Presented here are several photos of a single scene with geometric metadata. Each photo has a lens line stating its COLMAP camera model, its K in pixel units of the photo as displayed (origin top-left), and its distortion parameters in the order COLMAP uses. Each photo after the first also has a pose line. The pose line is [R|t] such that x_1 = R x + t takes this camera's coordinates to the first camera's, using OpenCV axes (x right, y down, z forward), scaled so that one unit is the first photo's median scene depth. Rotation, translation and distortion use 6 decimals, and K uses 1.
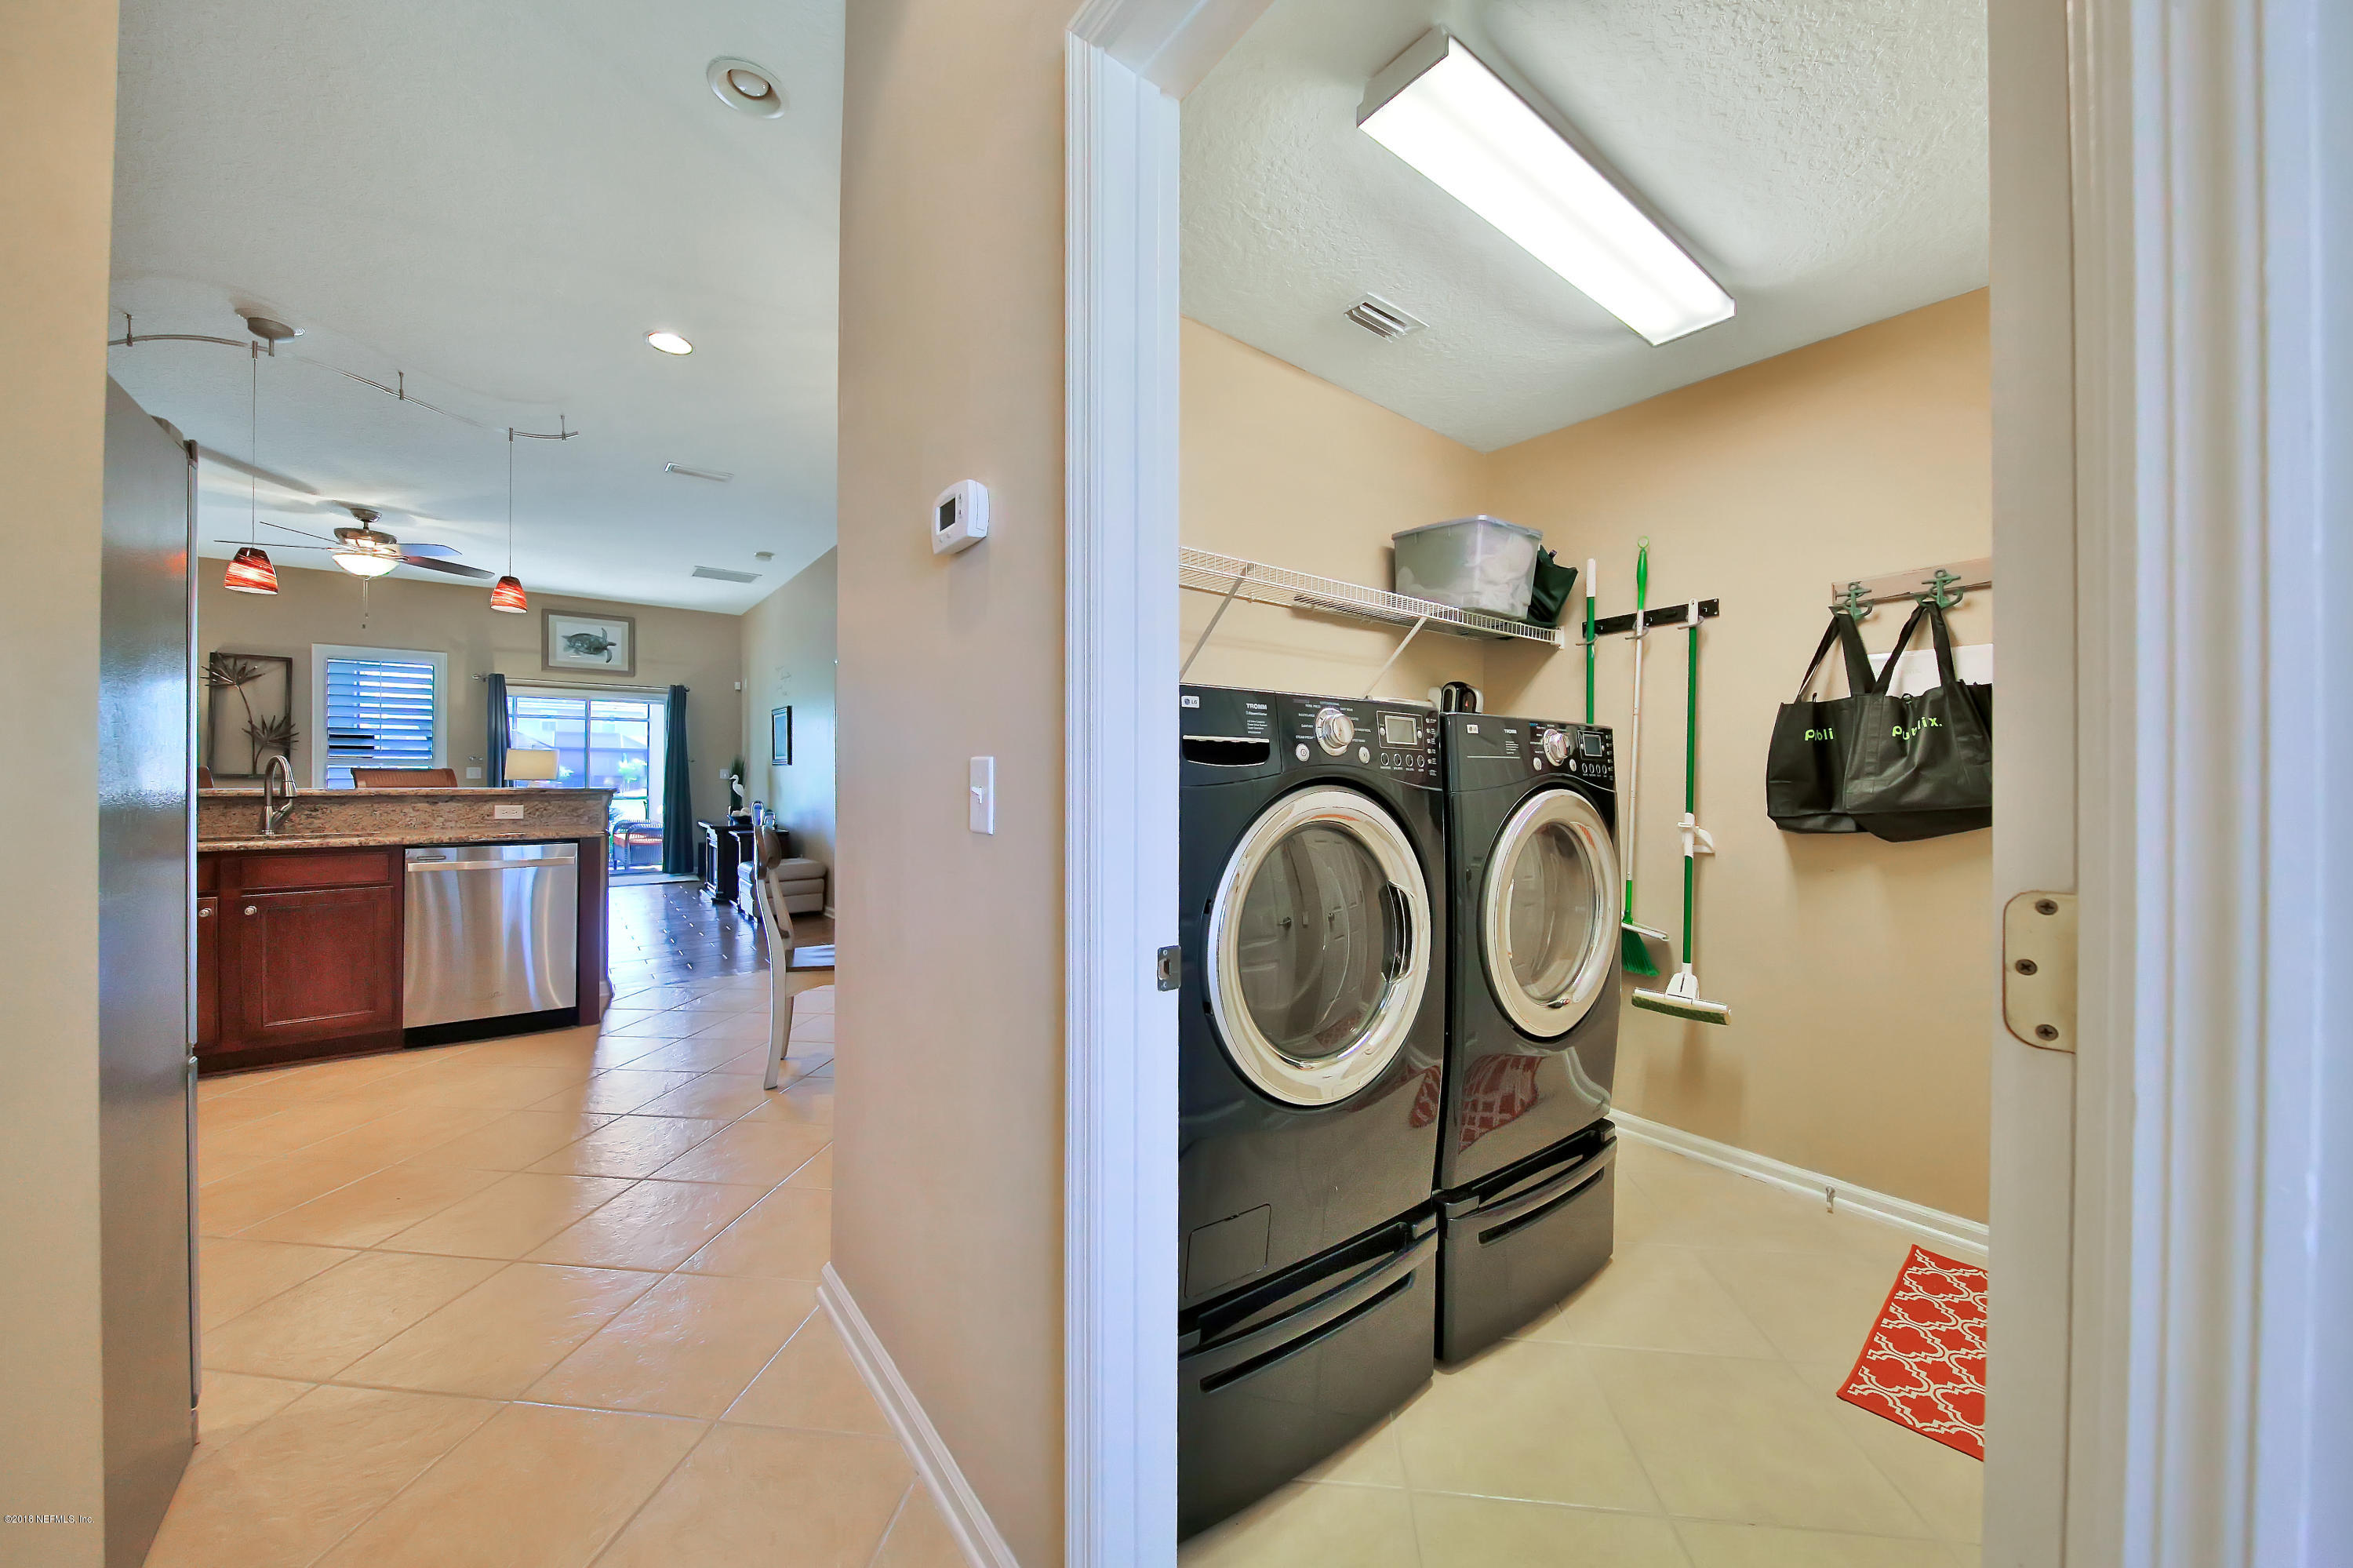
lens RADIAL K [[831.7, 0, 1197.9], [0, 831.7, 781.6], [0, 0, 1]] dist [-0.011274, -0.000822]
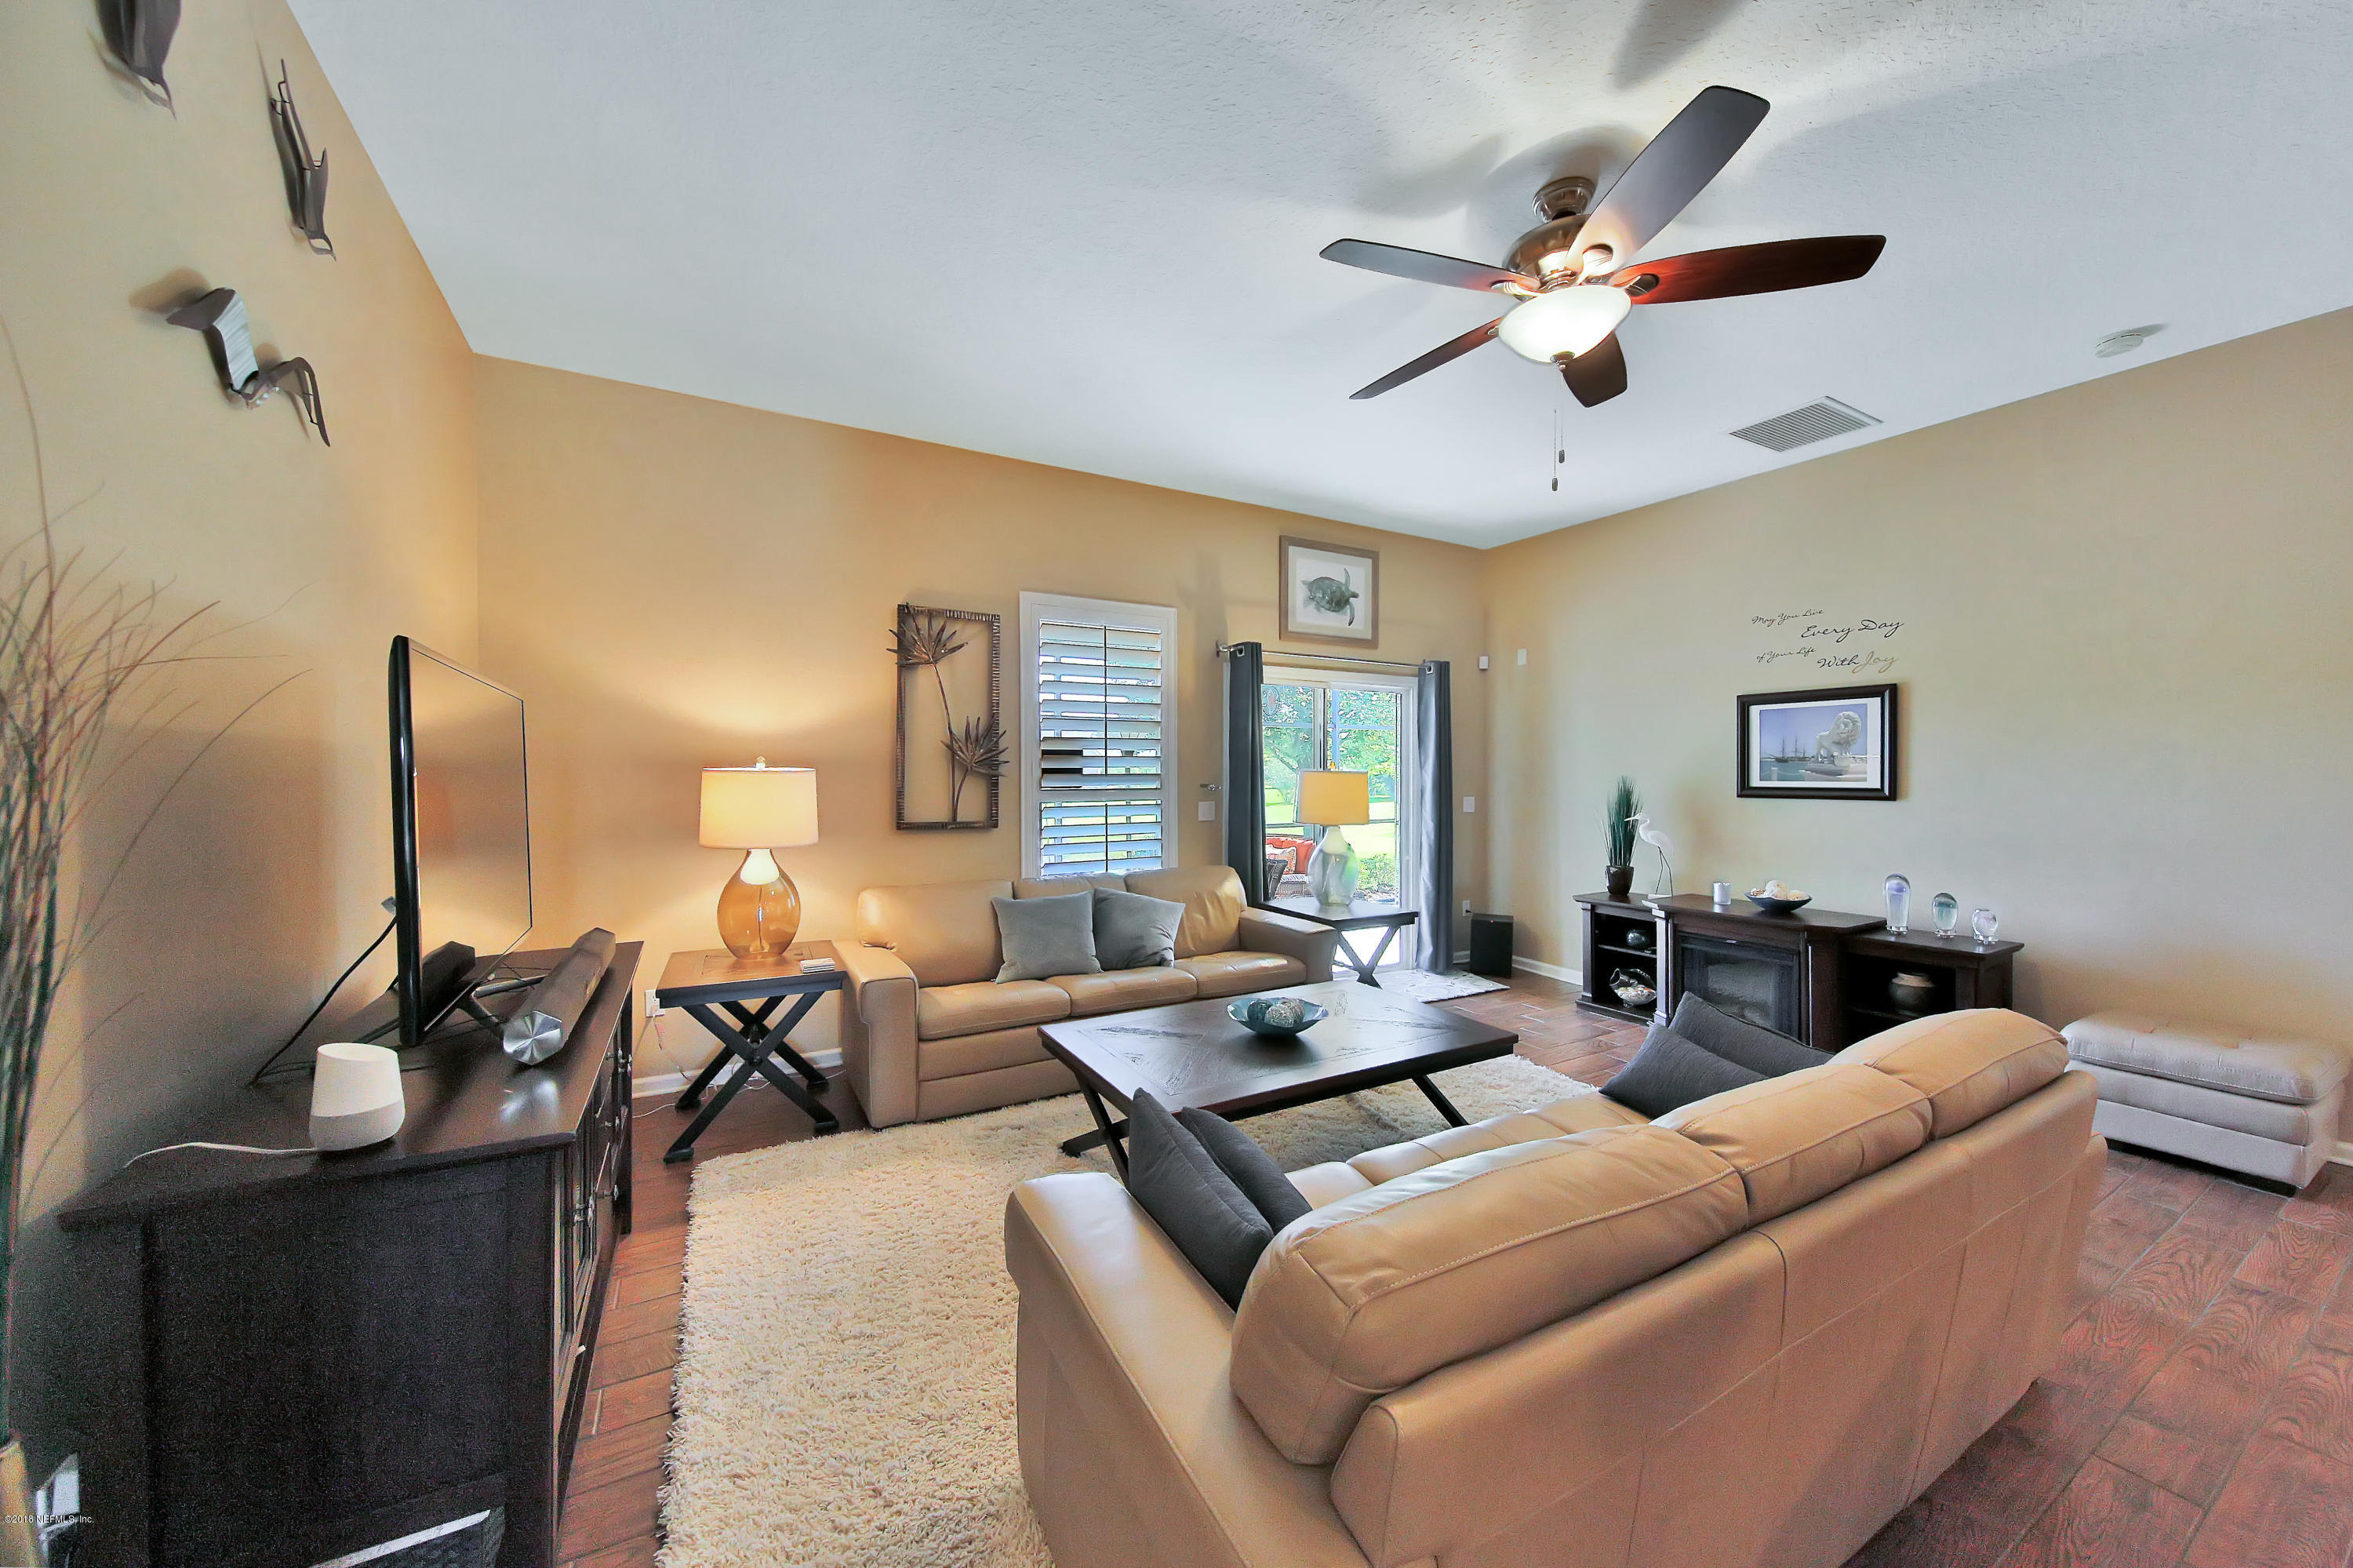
lens RADIAL K [[842.4, 0, 1195.2], [0, 842.4, 779.4], [0, 0, 1]] dist [-0.000295, -0.001227]
pose [[0.988241, -0.004389, -0.152840, -0.848622], [0.003862, 0.999986, -0.003745, -0.033240], [0.152854, 0.003110, 0.988244, 0.426984]]
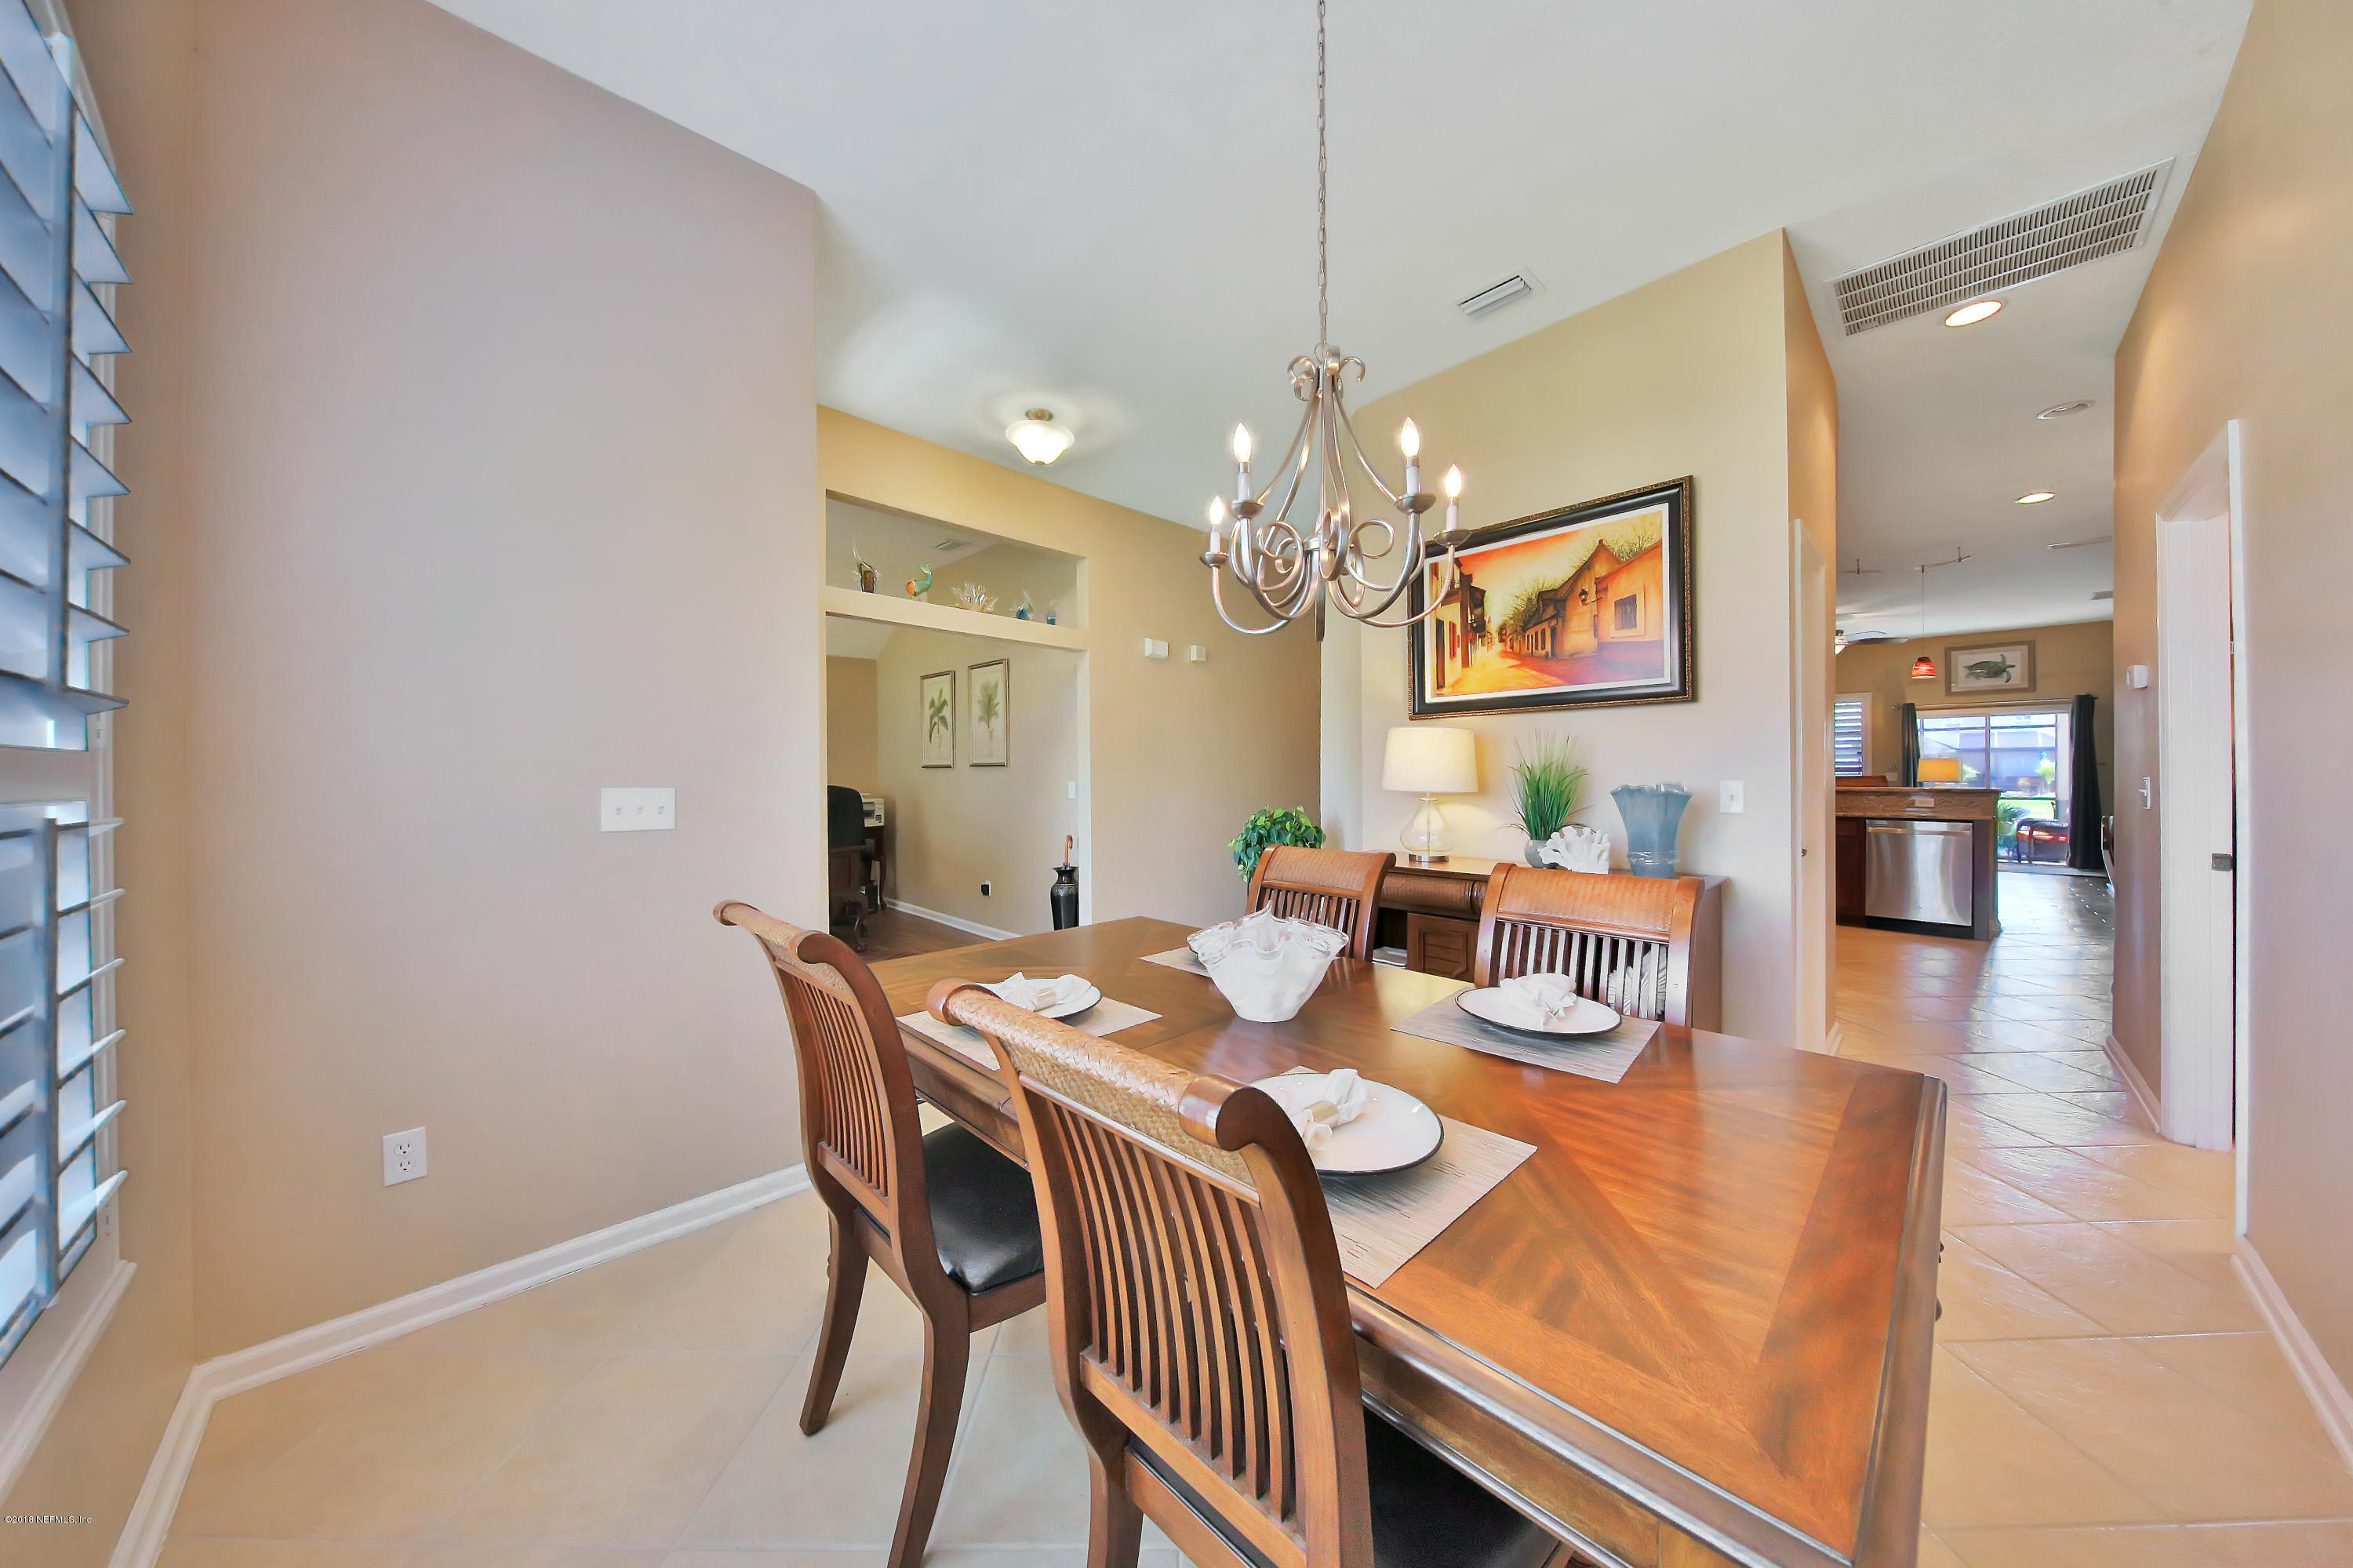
lens RADIAL K [[754.9, 0, 1189.8], [0, 754.9, 766.1], [0, 0, 1]] dist [-0.005059, -0.000649]
pose [[0.109981, -0.012821, -0.993851, 0.257810], [-0.005682, 0.999892, -0.013528, -0.003857], [0.993917, 0.007135, 0.109896, -0.324955]]
